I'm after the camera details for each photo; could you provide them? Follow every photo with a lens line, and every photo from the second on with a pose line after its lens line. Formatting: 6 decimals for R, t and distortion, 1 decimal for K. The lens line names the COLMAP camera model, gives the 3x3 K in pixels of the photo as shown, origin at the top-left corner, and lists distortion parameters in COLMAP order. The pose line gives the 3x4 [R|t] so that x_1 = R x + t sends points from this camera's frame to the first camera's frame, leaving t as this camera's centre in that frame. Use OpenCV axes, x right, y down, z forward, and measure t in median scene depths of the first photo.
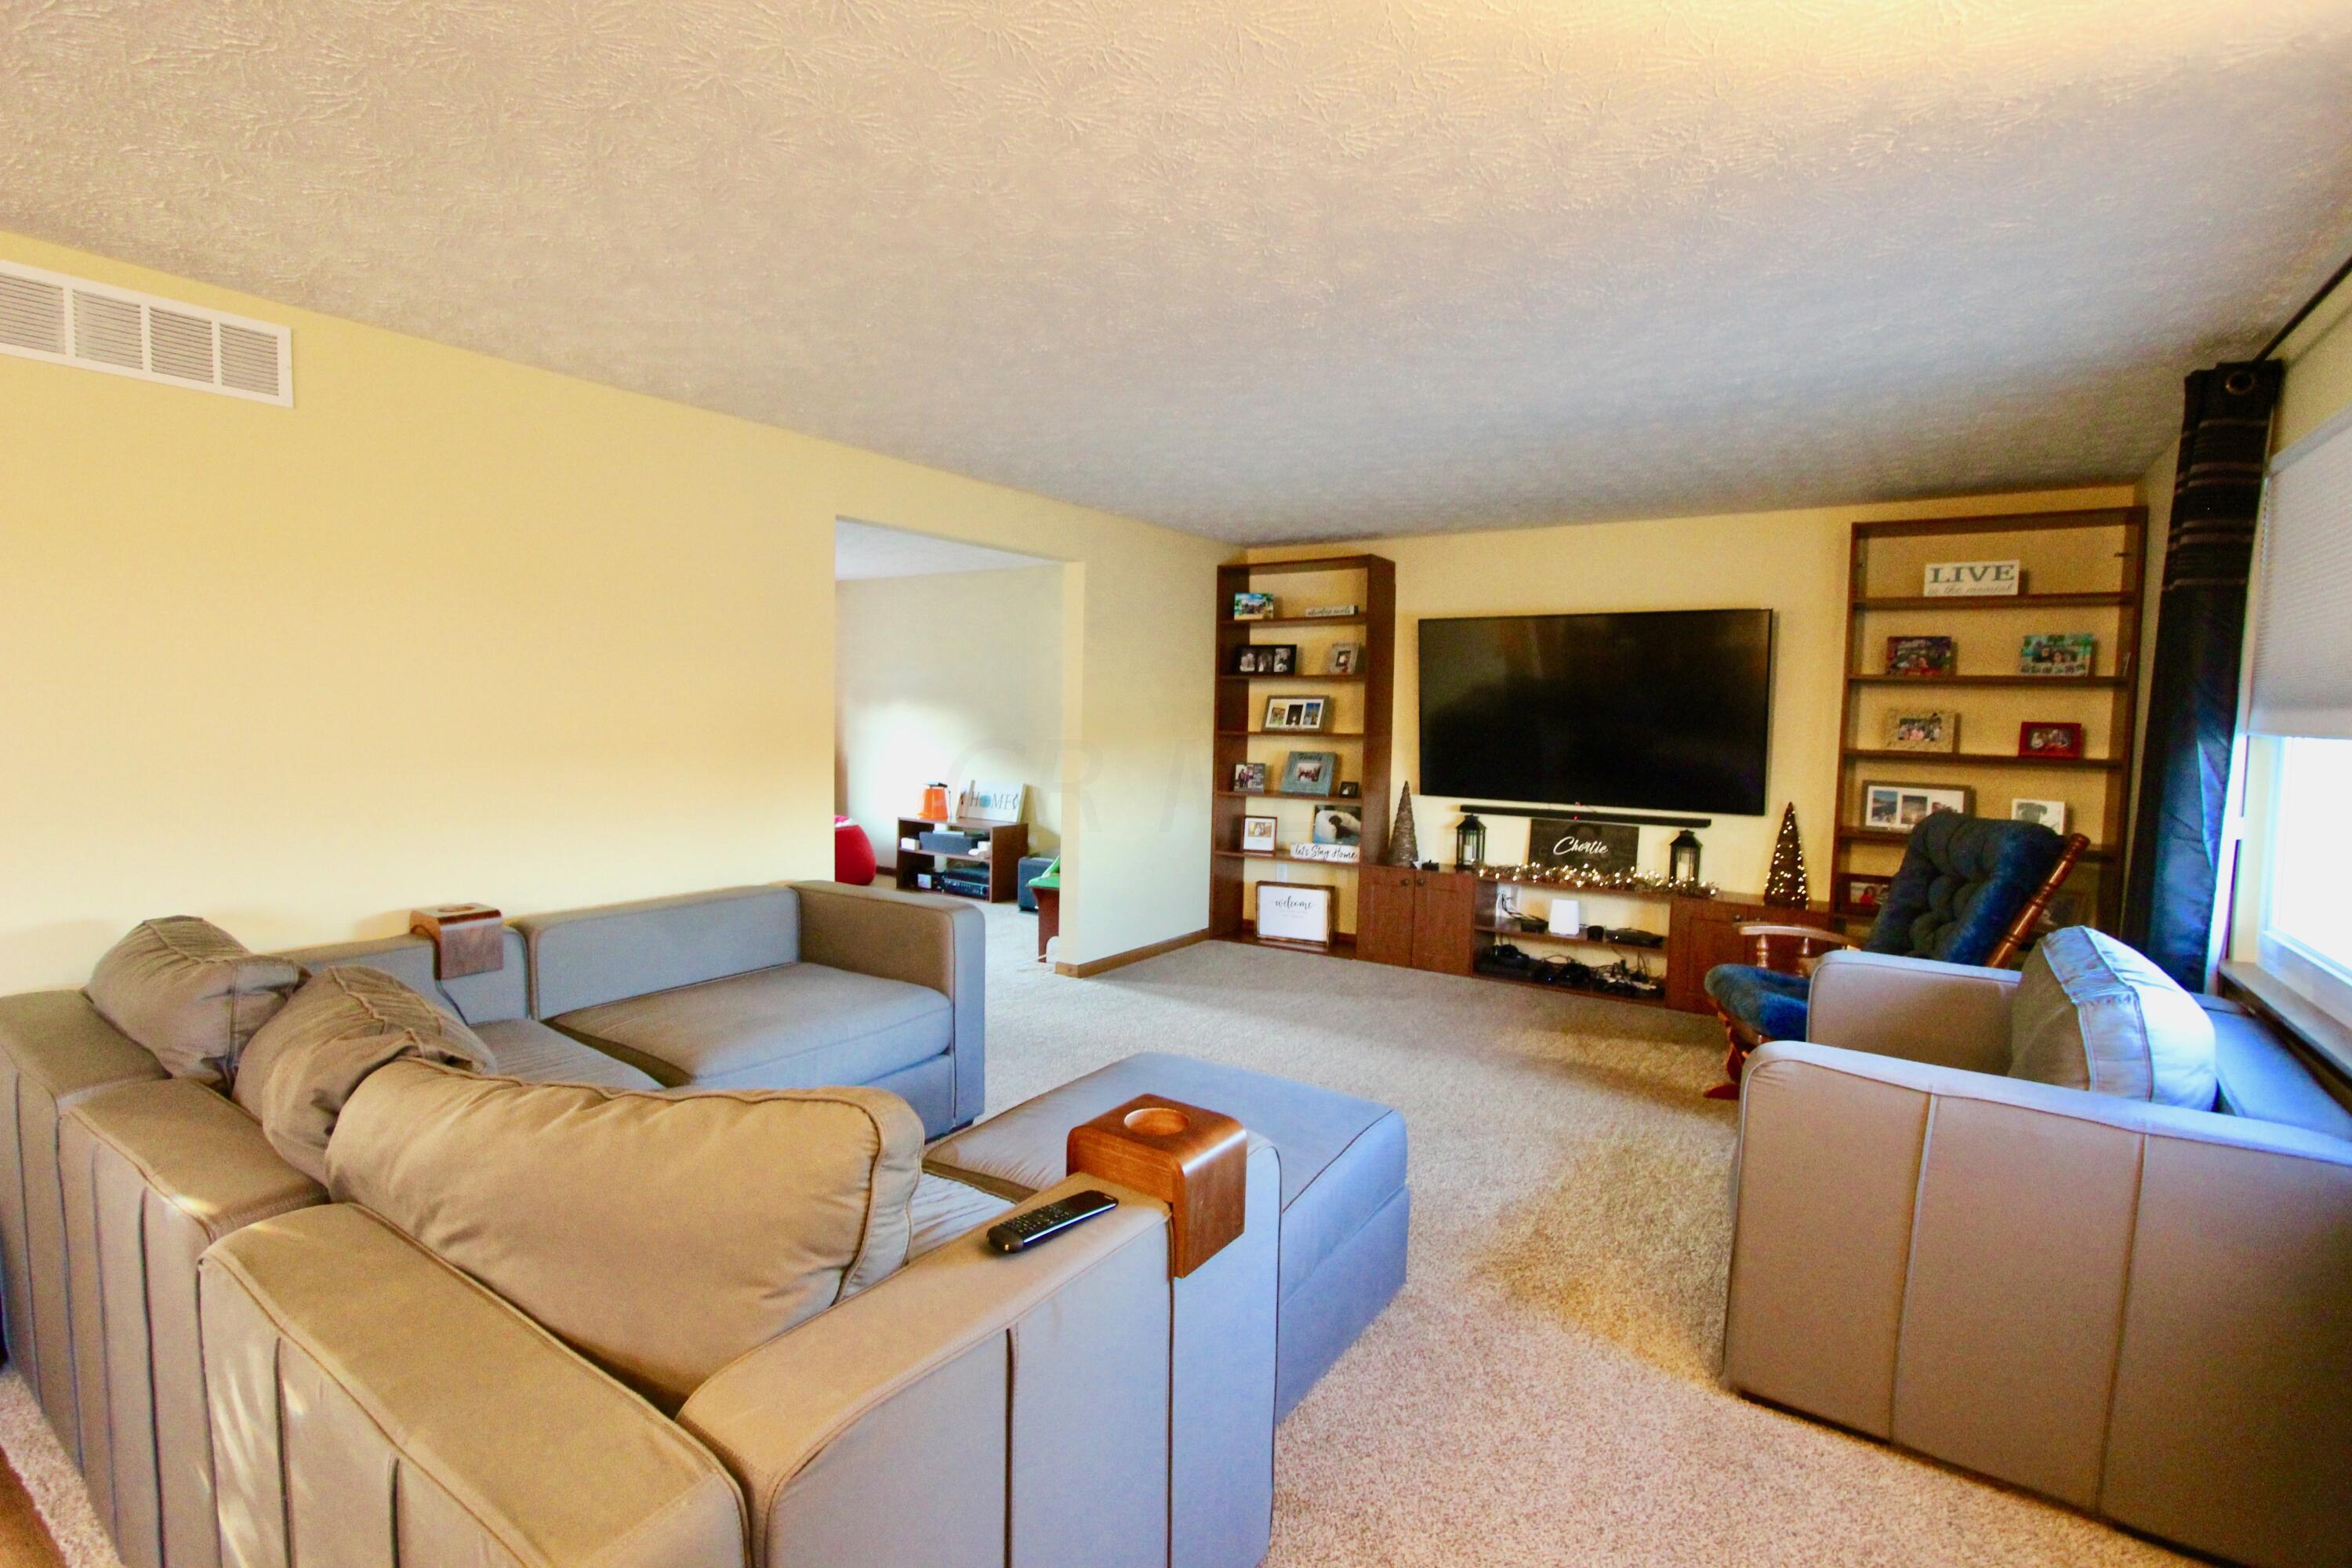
lens RADIAL K [[1089.6, 0, 1171.9], [0, 1089.6, 789.5], [0, 0, 1]] dist [-0.021769, 0.001495]
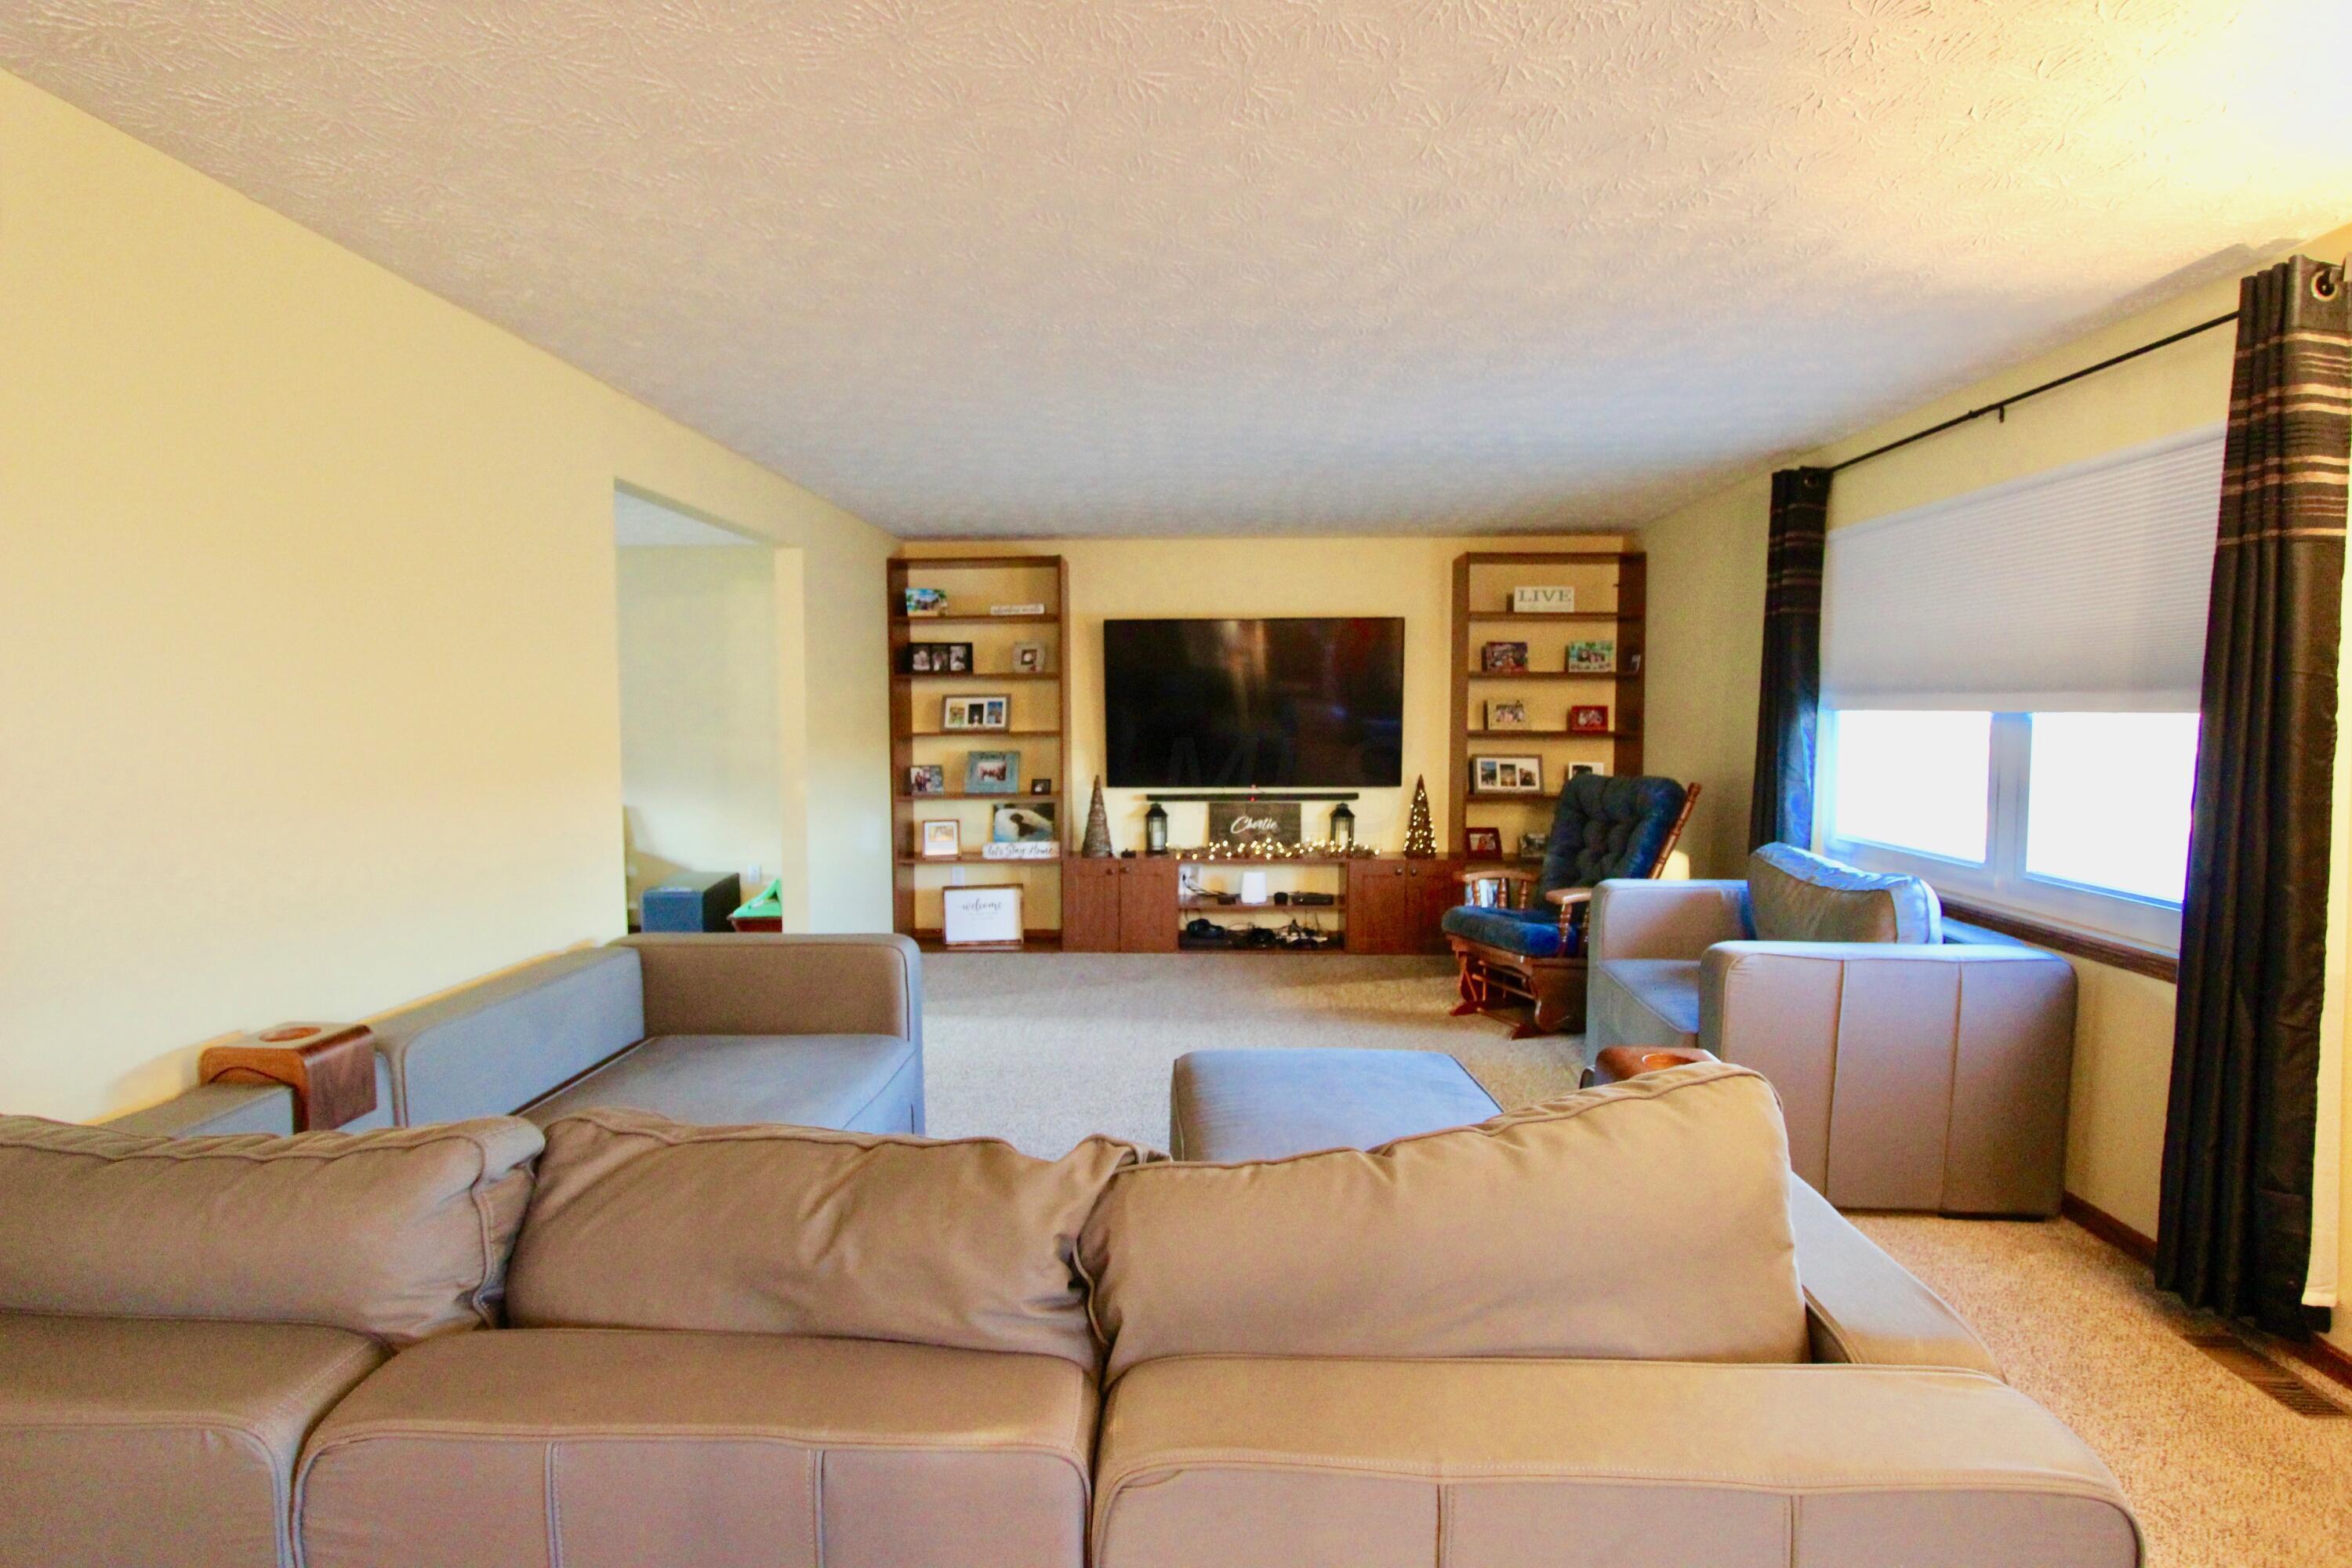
lens RADIAL K [[1089.6, 0, 1176.9], [0, 1089.6, 781.9], [0, 0, 1]] dist [-0.021769, 0.001495]
pose [[0.846138, -0.056326, 0.529979, -0.300503], [0.058420, 0.998210, 0.012821, -0.010883], [-0.529753, 0.020113, 0.847914, 0.083774]]
